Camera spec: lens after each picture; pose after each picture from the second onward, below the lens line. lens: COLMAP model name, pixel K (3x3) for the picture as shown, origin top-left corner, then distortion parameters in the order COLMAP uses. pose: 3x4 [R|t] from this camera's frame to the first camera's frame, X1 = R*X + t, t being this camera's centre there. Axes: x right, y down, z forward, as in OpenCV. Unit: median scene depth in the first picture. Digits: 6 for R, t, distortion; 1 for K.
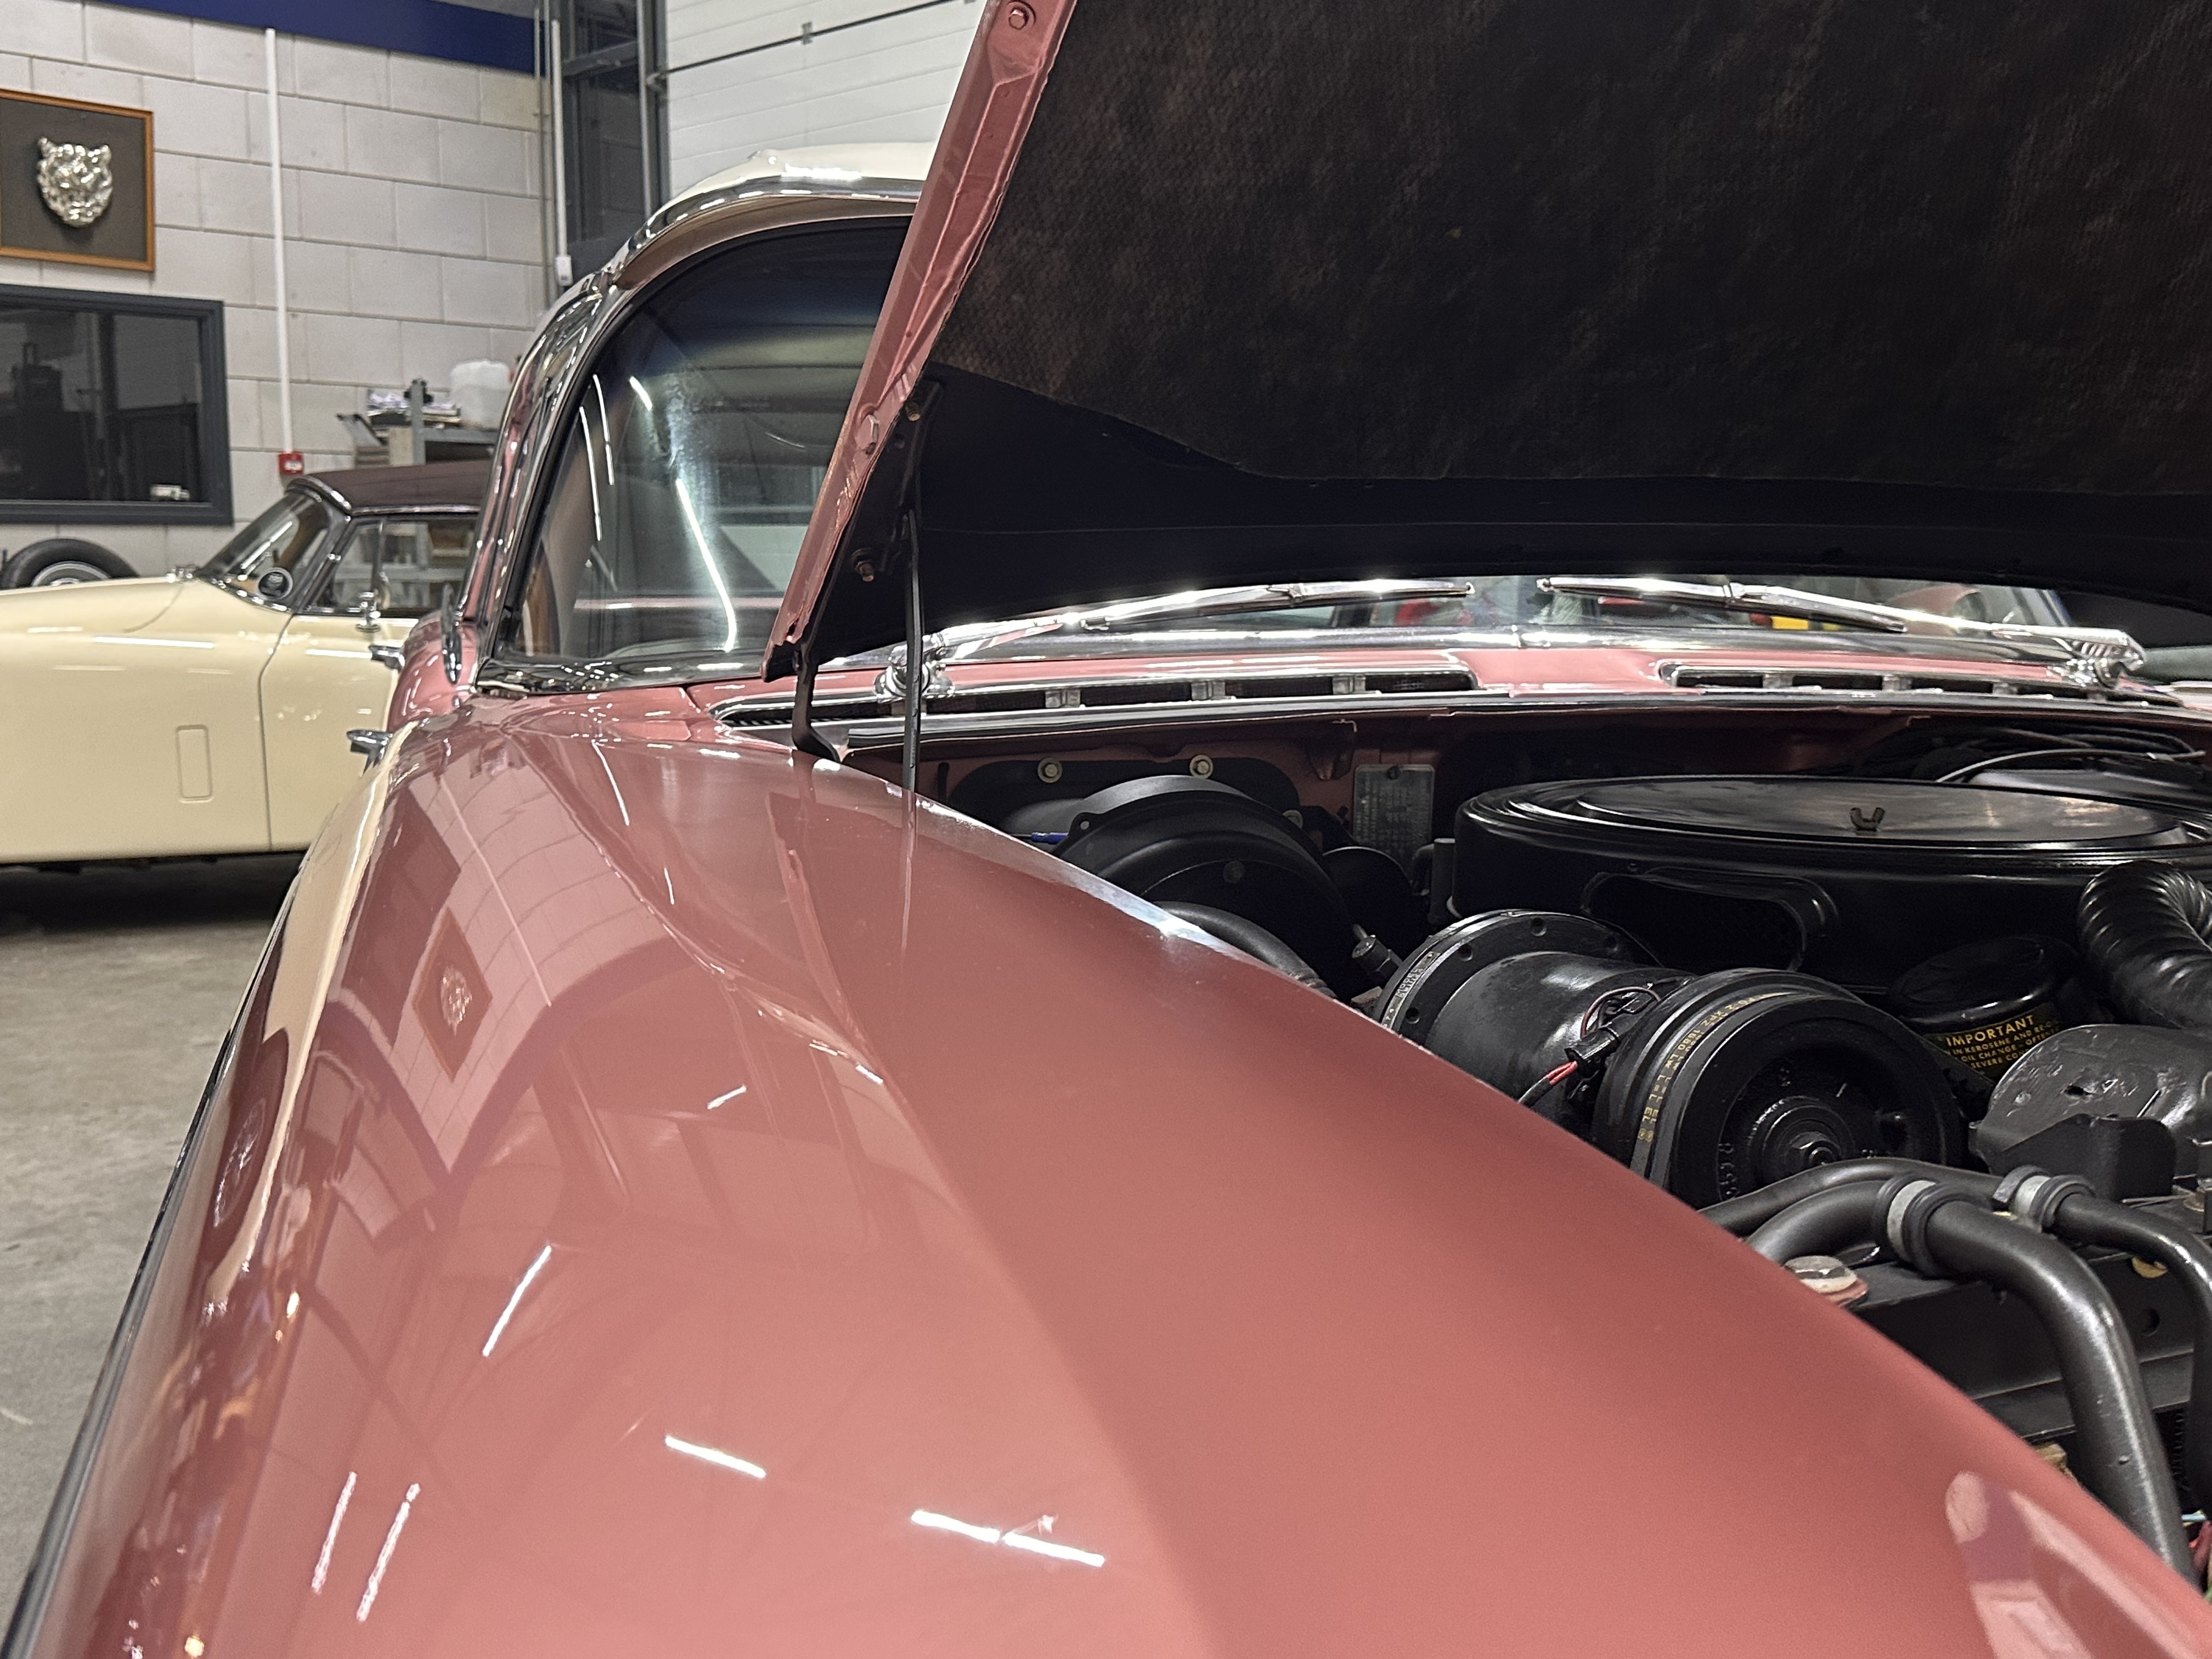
lens RADIAL K [[2188.3, 0, 1107.3], [0, 2188.3, 828.8], [0, 0, 1]] dist [0.011834, 0.000000]
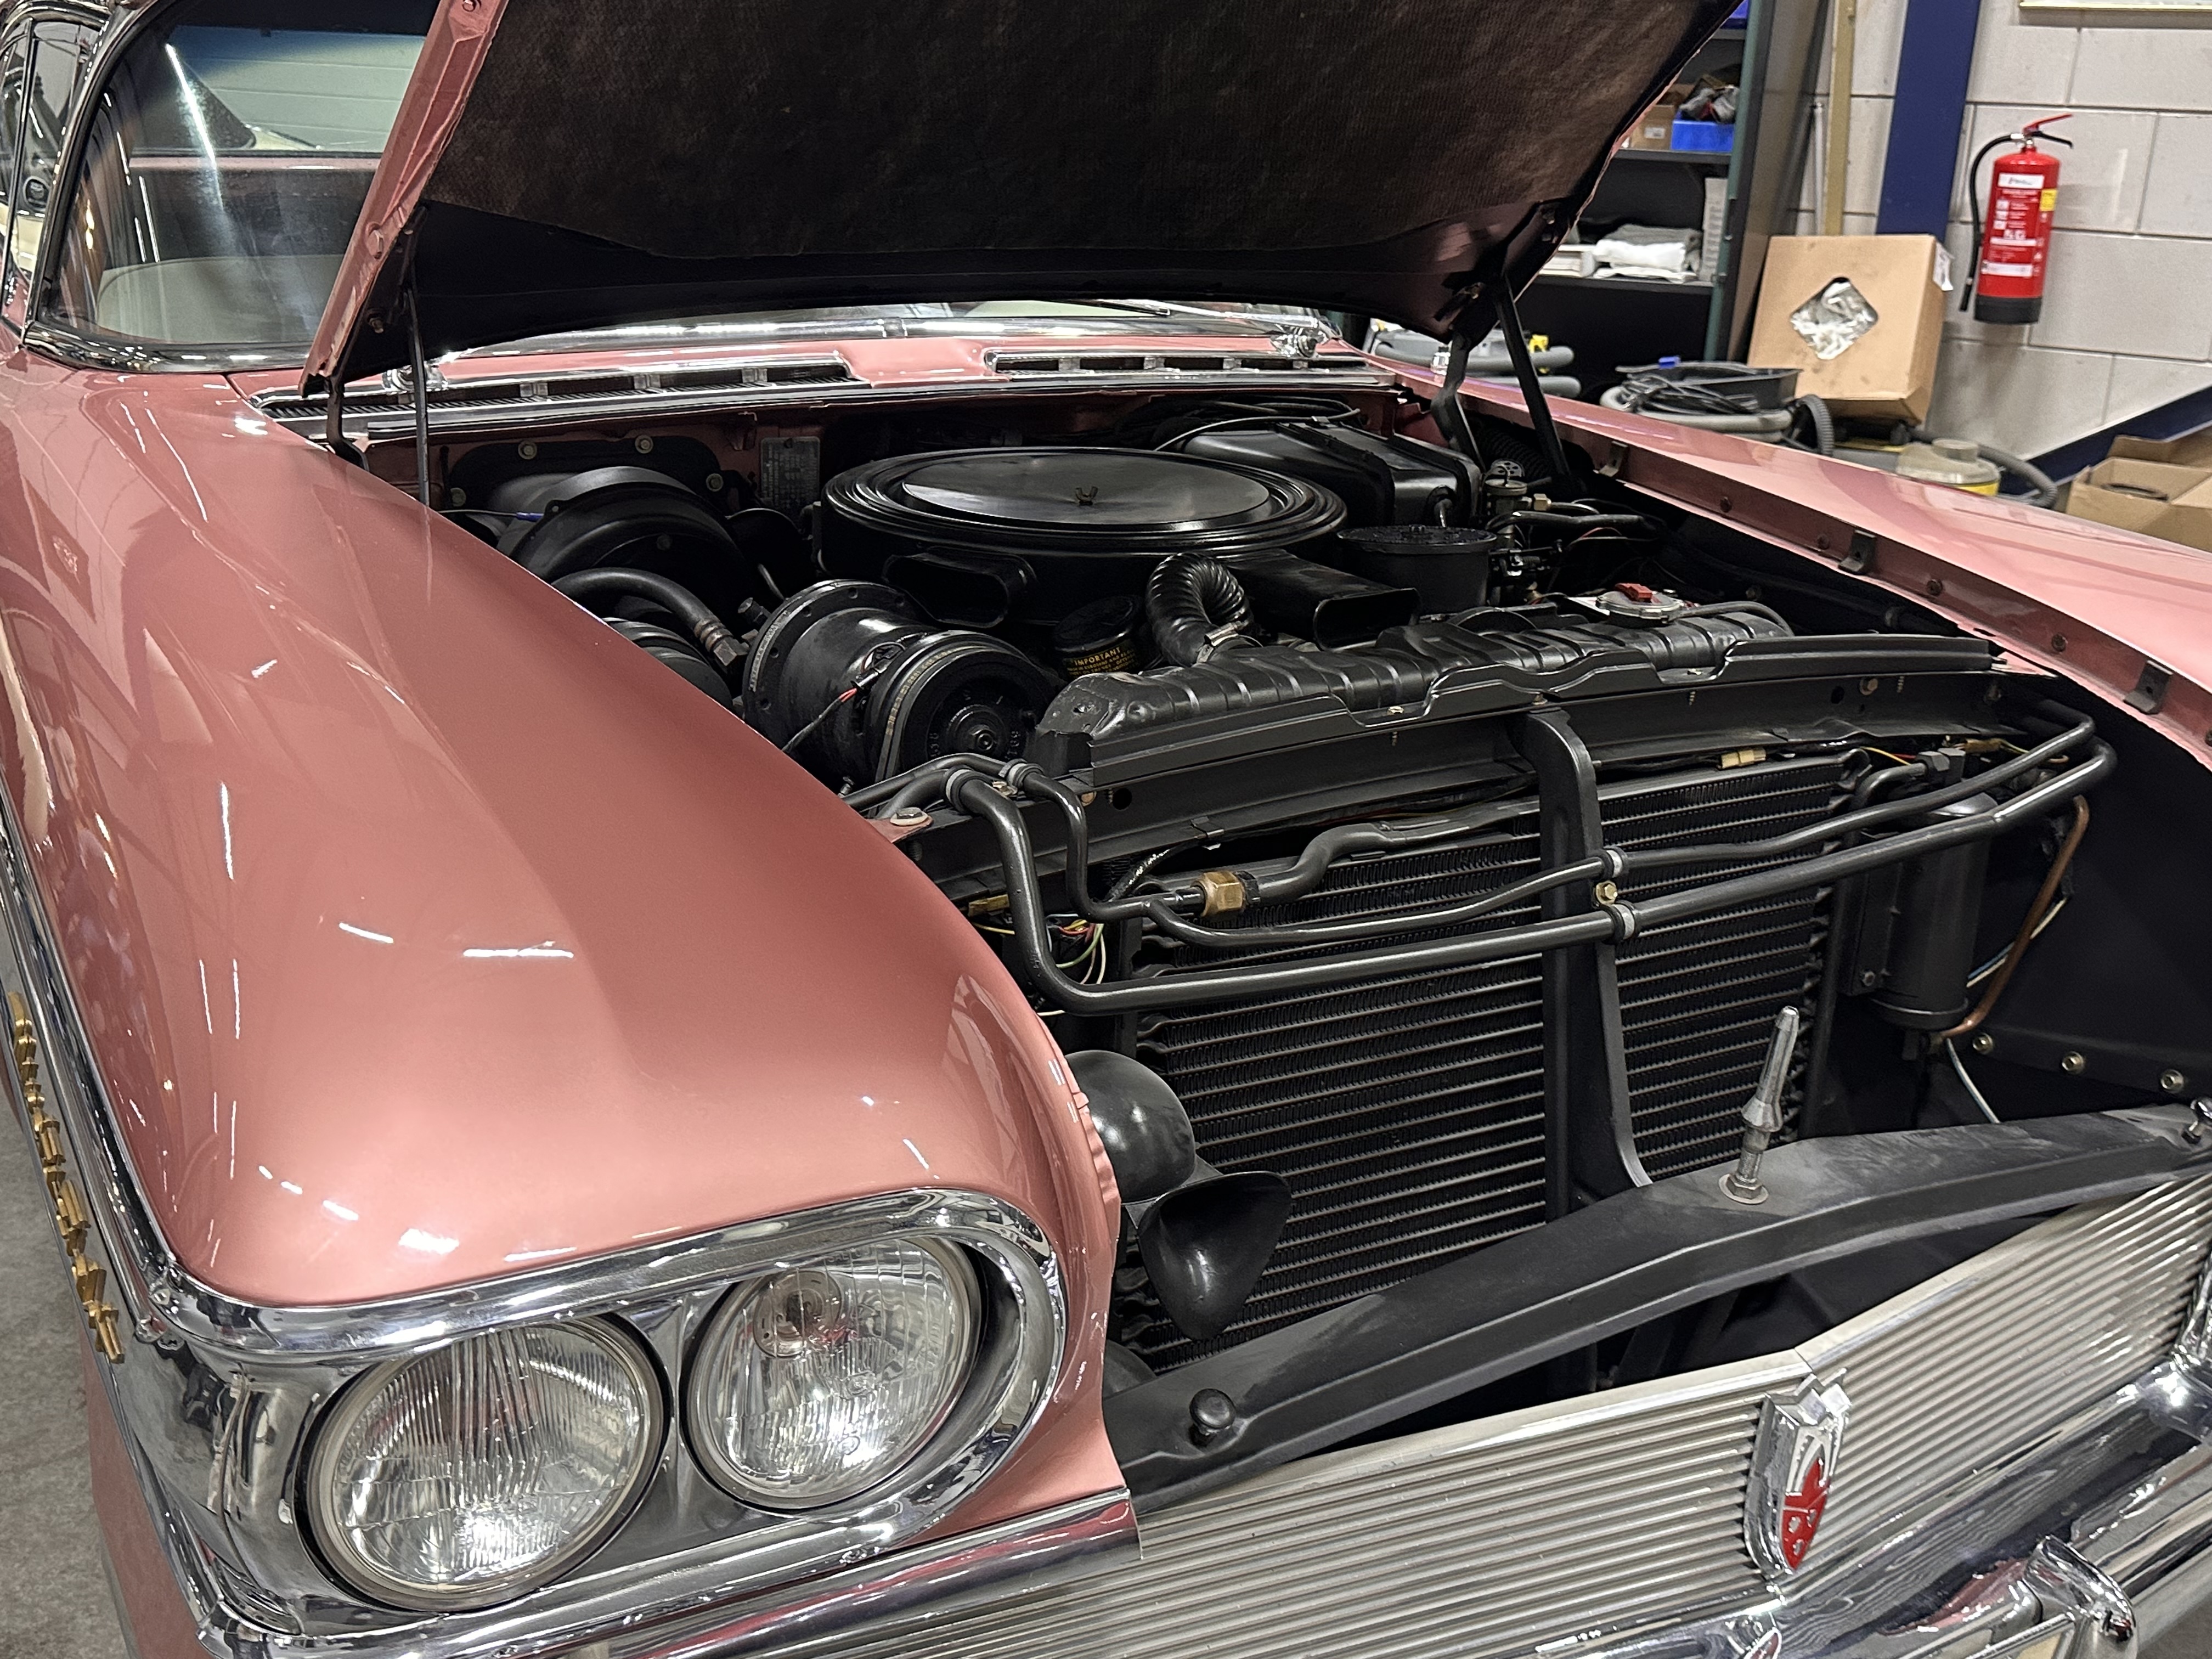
lens RADIAL K [[2188.3, 0, 1106.1], [0, 2188.3, 830.5], [0, 0, 1]] dist [0.011834, 0.000000]
pose [[0.975161, -0.063097, 0.212318, 0.024766], [0.014122, 0.974327, 0.224695, -0.123536], [-0.221045, -0.216115, 0.951017, -0.514442]]
